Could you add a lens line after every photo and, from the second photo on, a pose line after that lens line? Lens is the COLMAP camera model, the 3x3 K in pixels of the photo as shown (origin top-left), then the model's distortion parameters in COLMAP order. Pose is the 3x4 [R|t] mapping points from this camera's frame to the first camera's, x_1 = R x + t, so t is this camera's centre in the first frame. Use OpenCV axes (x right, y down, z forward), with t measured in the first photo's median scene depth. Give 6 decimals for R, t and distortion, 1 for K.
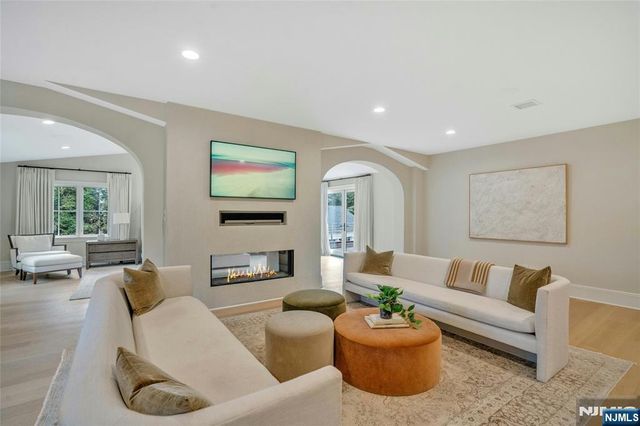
lens RADIAL K [[307.2, 0, 323.5], [0, 307.2, 214.8], [0, 0, 1]] dist [0.000371, -0.000258]
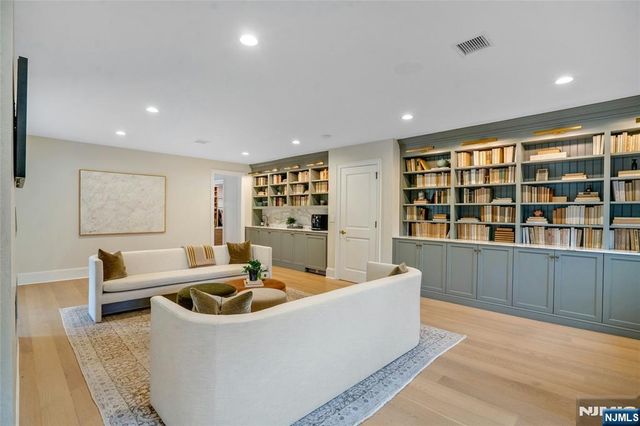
lens RADIAL K [[307.2, 0, 323.5], [0, 307.2, 214.8], [0, 0, 1]] dist [0.000371, -0.000258]
pose [[-0.185140, -0.009964, 0.982662, -0.662039], [-0.006734, 0.999938, 0.008871, -0.003786], [-0.982689, -0.004975, -0.185195, 0.464292]]
